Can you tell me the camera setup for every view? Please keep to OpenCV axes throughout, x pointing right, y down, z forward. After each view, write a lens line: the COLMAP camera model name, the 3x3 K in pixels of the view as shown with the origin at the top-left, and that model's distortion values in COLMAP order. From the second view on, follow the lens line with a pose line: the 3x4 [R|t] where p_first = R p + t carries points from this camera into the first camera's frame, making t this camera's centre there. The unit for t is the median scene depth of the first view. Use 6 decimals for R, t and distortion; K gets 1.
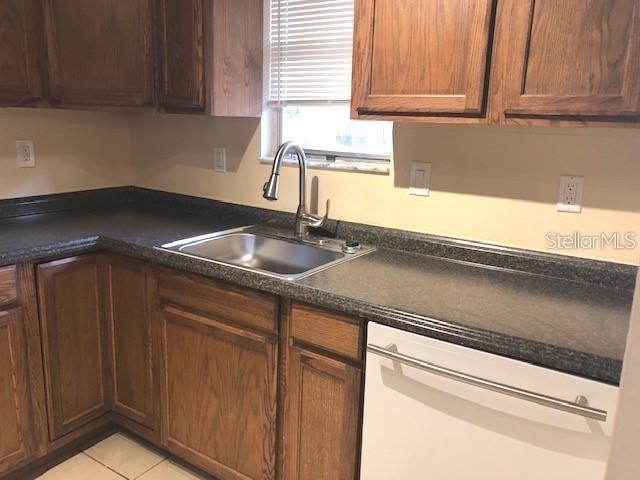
lens RADIAL K [[525.3, 0, 323.1], [0, 525.3, 236.6], [0, 0, 1]] dist [0.035689, -0.056428]
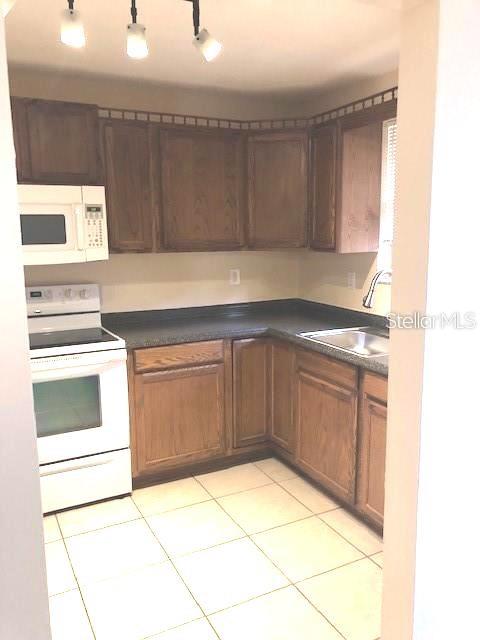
lens RADIAL K [[525.3, 0, 241.8], [0, 525.3, 322.7], [0, 0, 1]] dist [0.035689, -0.056428]
pose [[0.867768, 0.041538, -0.495230, 0.333574], [-0.069595, 0.996838, -0.038338, 0.055838], [0.492072, 0.067734, 0.867915, -0.490692]]
